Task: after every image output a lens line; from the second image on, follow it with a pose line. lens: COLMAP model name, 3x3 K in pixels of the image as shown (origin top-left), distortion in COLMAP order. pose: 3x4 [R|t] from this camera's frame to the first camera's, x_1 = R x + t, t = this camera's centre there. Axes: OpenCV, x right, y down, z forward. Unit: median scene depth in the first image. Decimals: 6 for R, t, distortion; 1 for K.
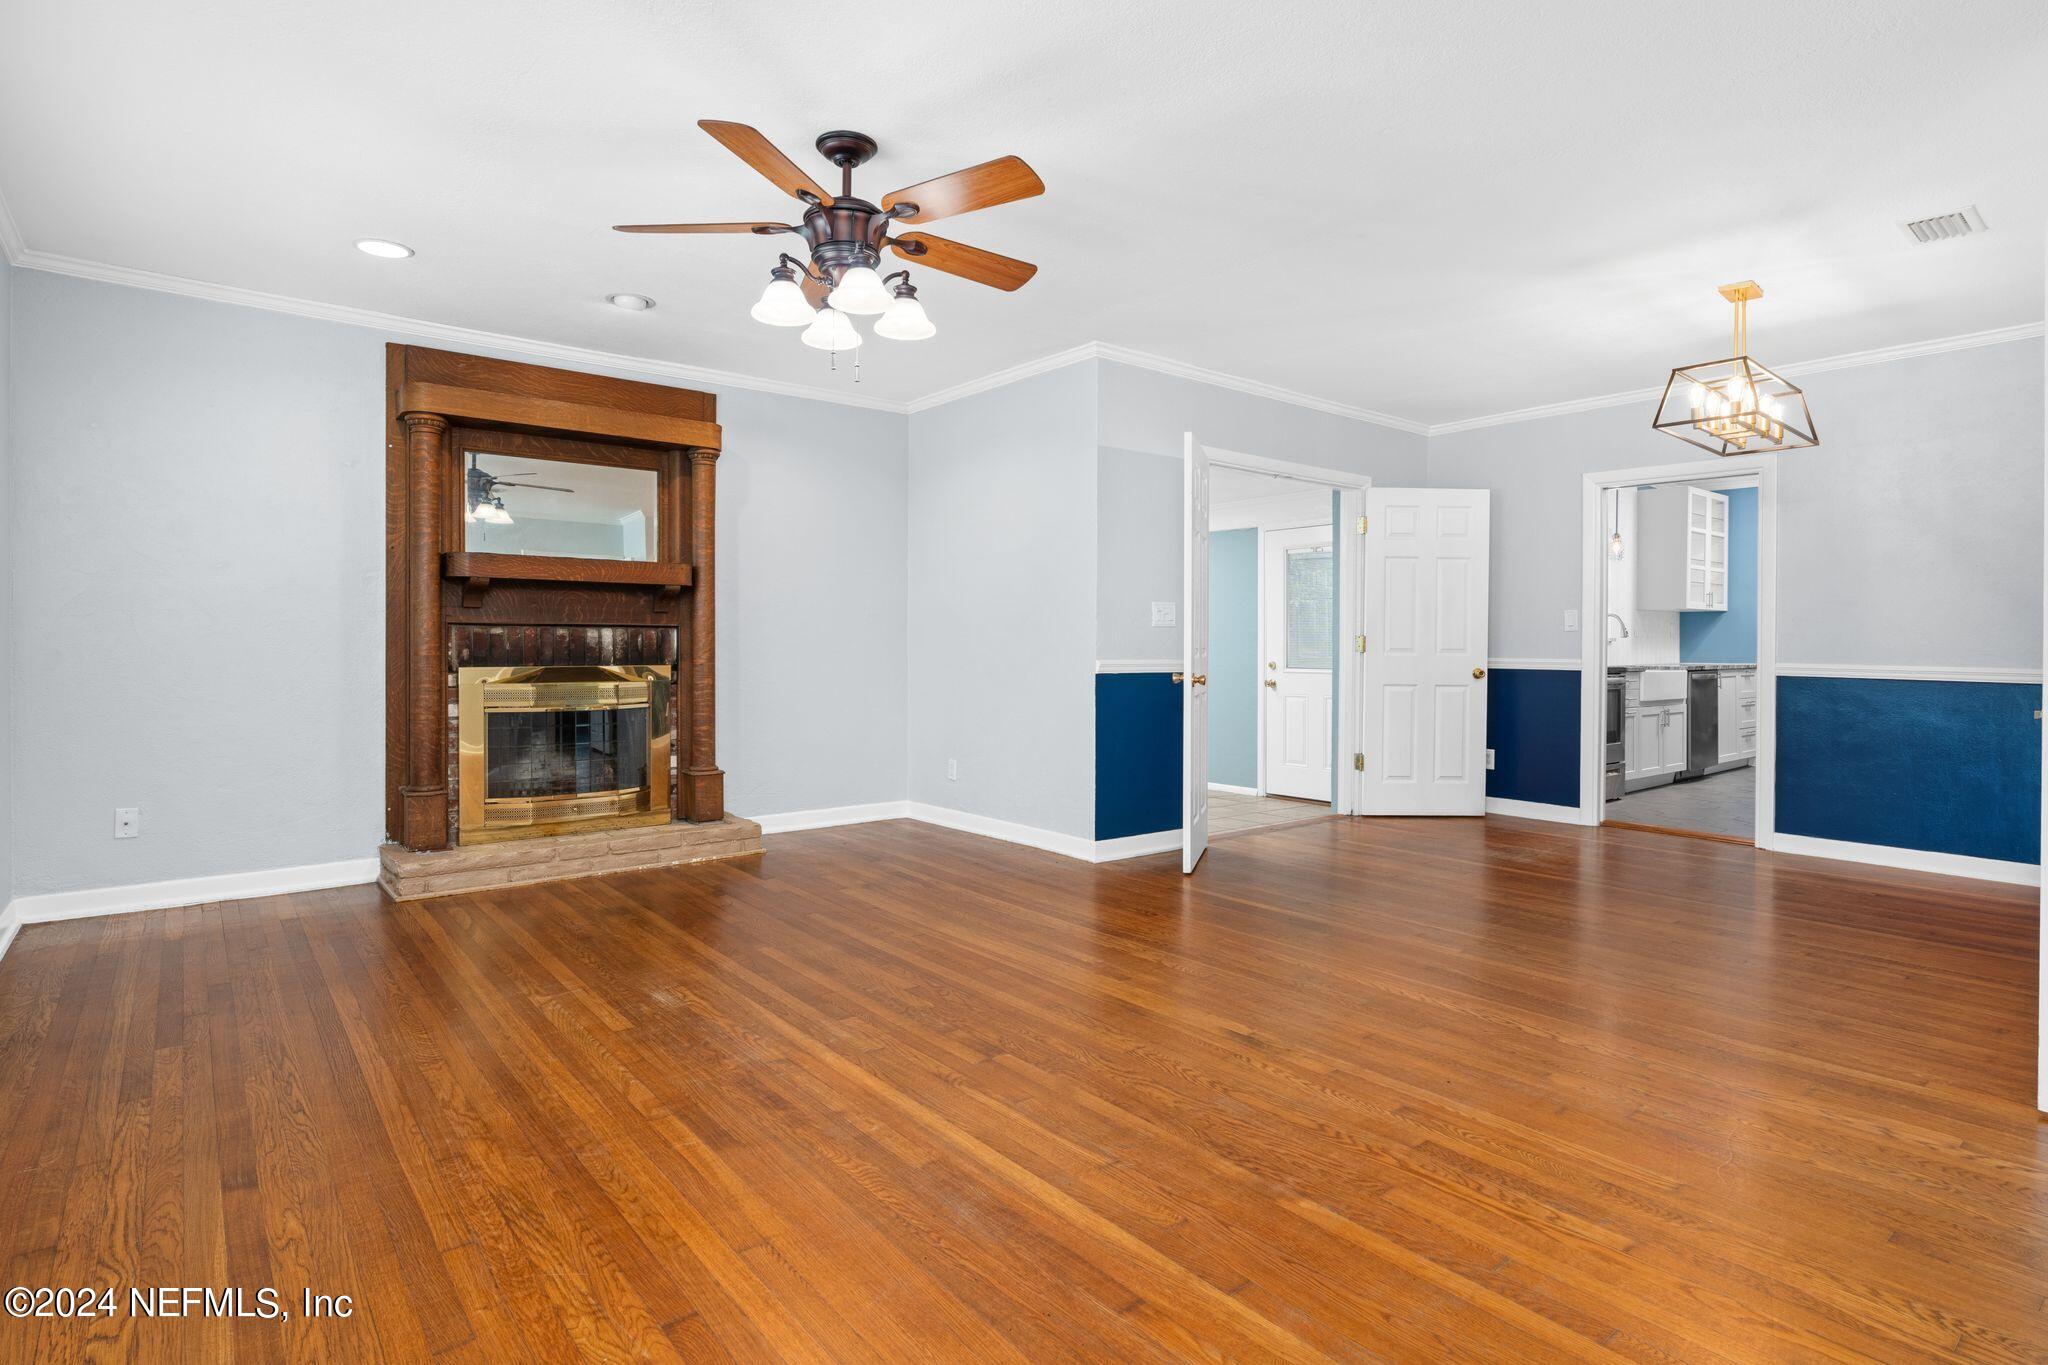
lens RADIAL K [[1036.8, 0, 1019.1], [0, 1036.8, 656.9], [0, 0, 1]] dist [-0.010630, 0.001687]
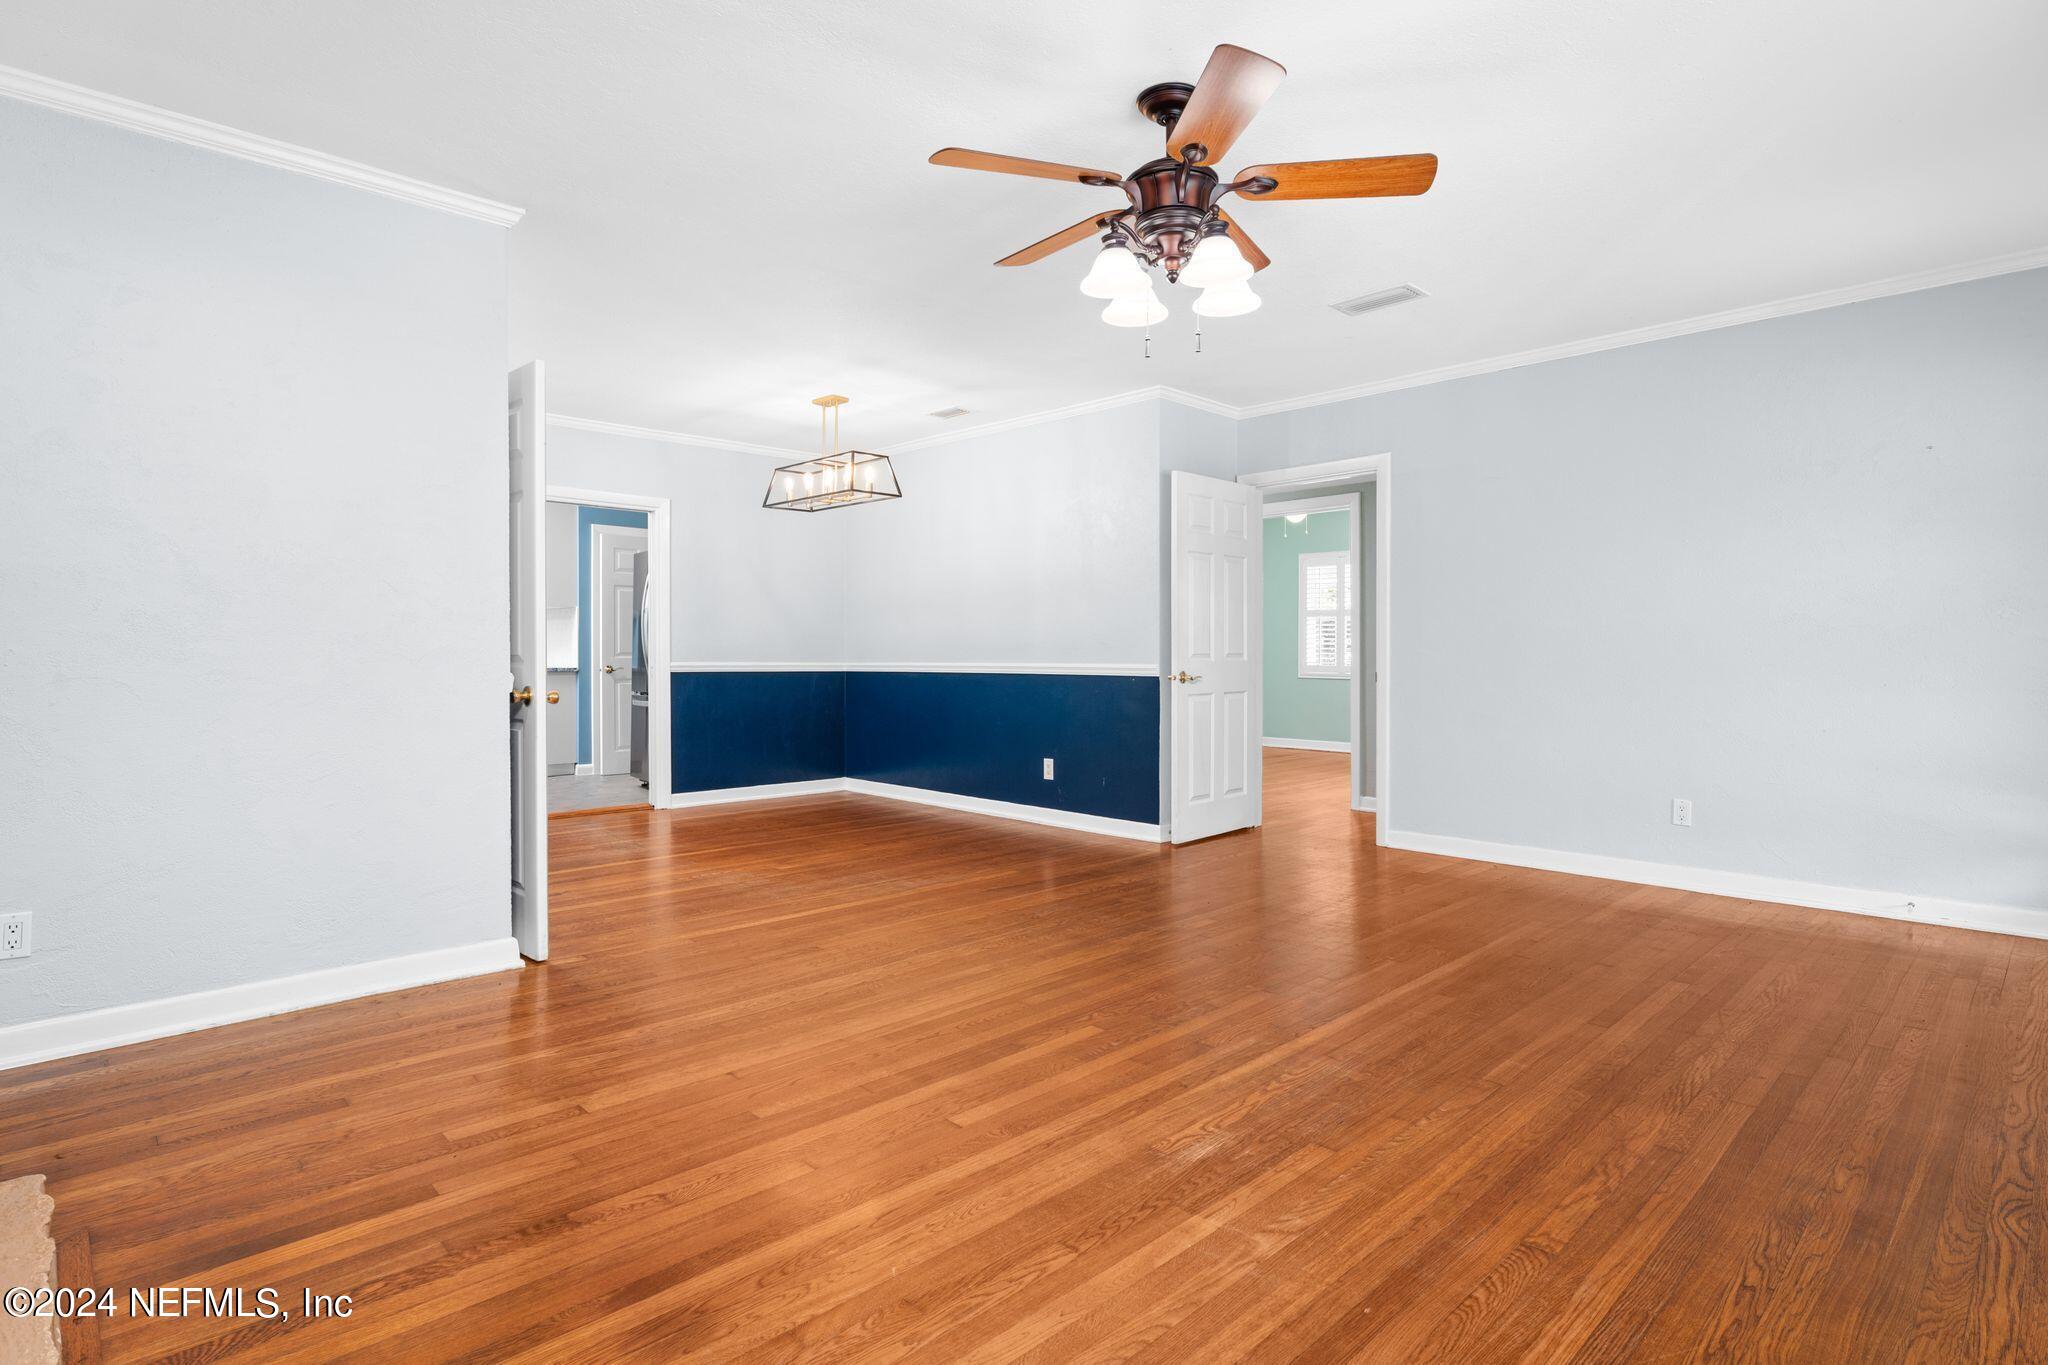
lens RADIAL K [[1036.8, 0, 1019.1], [0, 1036.8, 656.9], [0, 0, 1]] dist [-0.010630, 0.001687]
pose [[-0.082559, -0.009918, 0.996537, -0.886061], [0.012375, 0.999863, 0.010976, -0.014956], [-0.996509, 0.013238, -0.082425, 1.007531]]
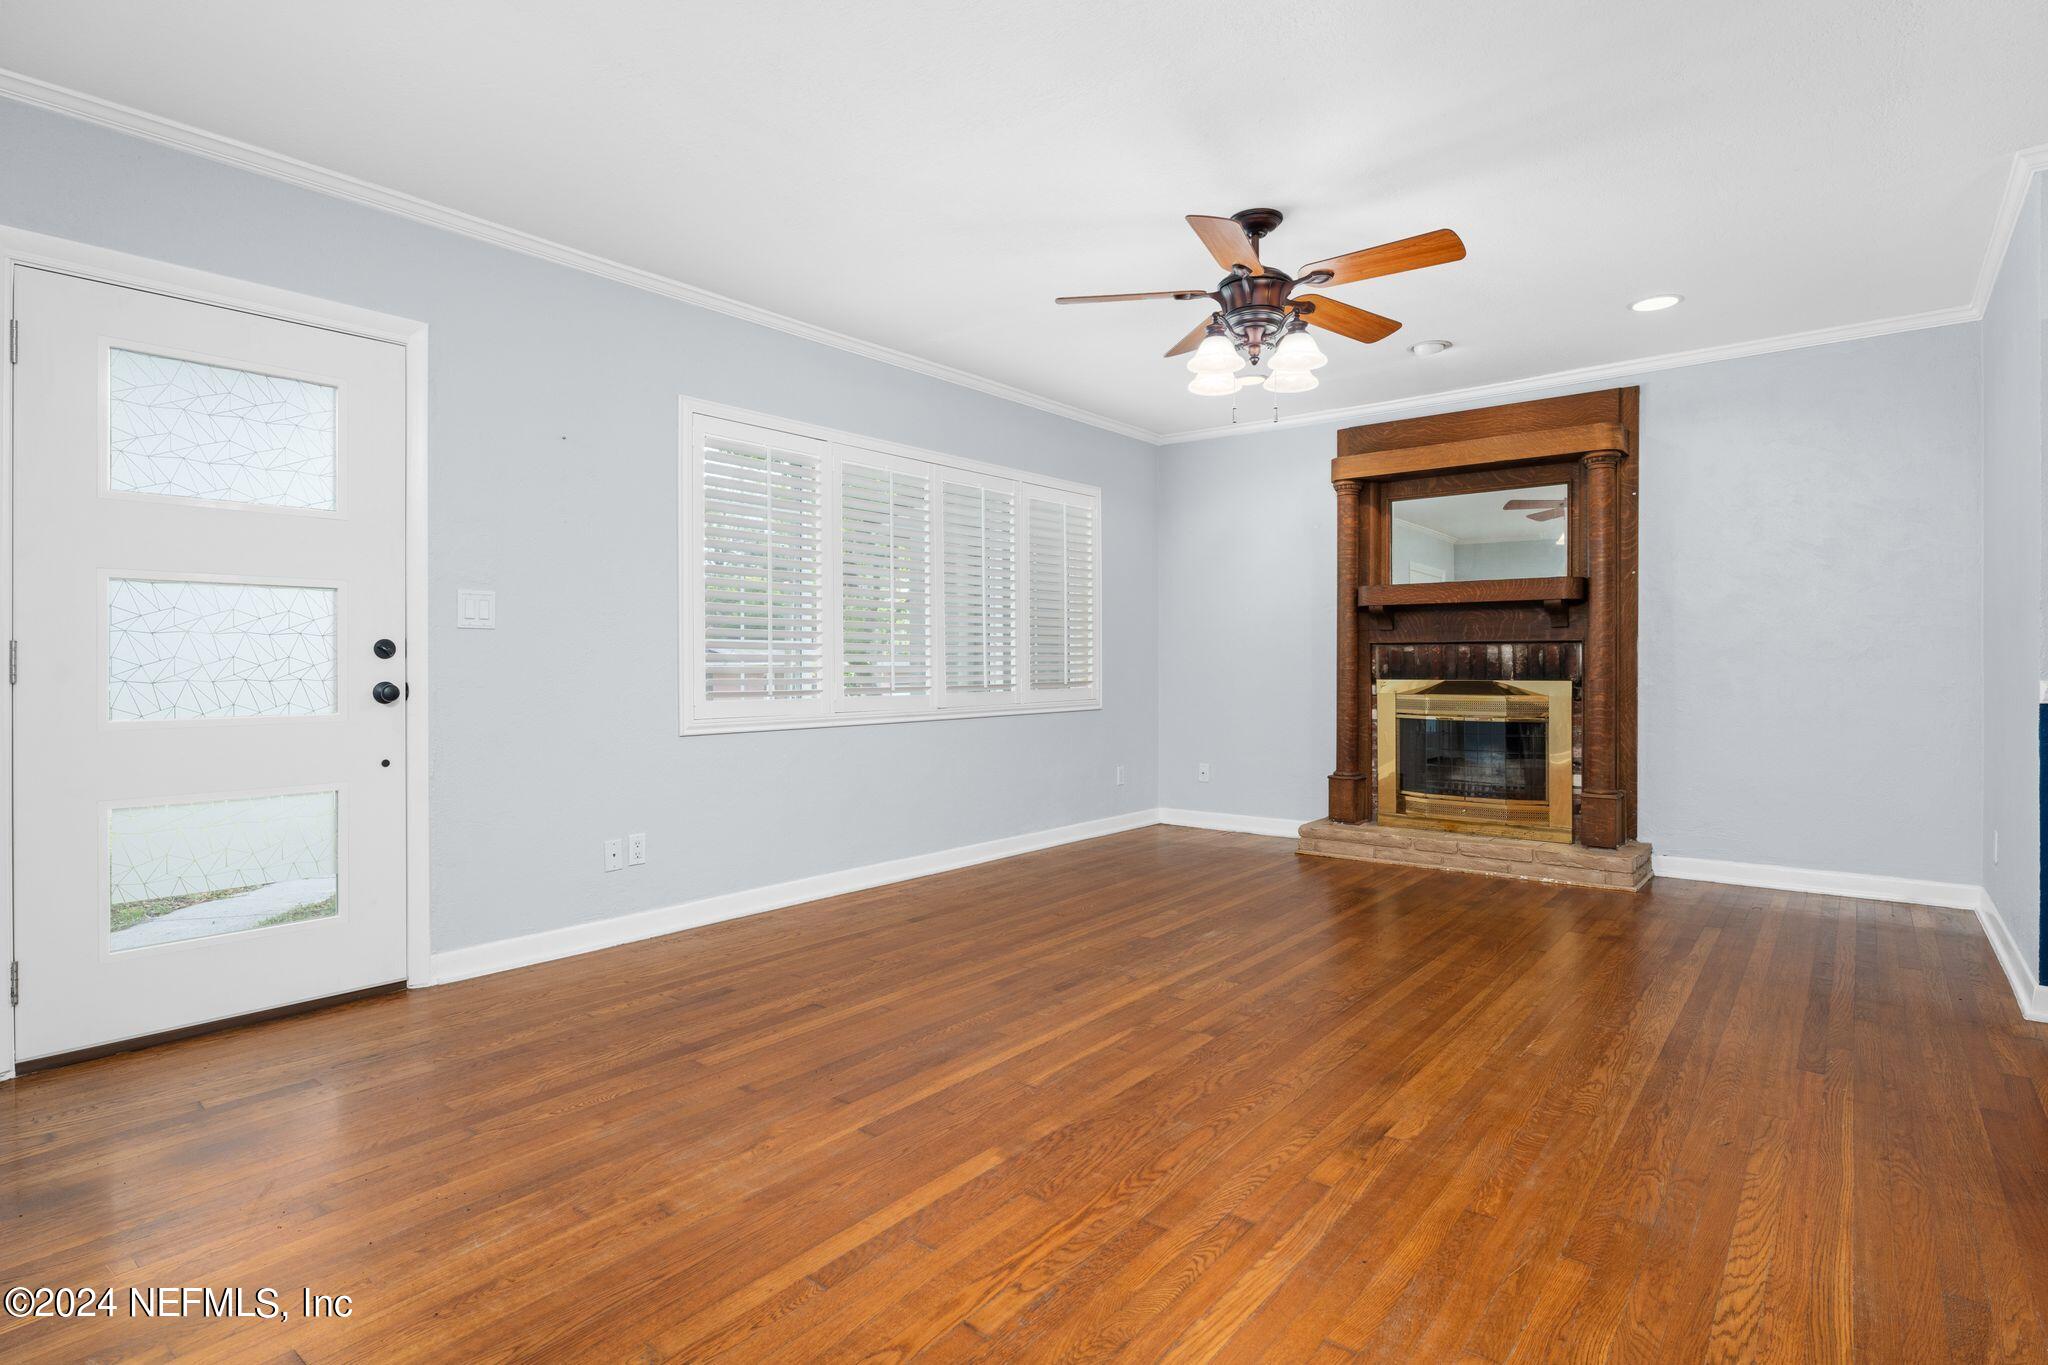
lens RADIAL K [[1036.8, 0, 1019.1], [0, 1036.8, 656.9], [0, 0, 1]] dist [-0.010630, 0.001687]
pose [[0.207076, -0.010144, -0.978272, 0.741813], [-0.007548, 0.999900, -0.011965, 0.001774], [0.978296, 0.009862, 0.206979, 0.425366]]
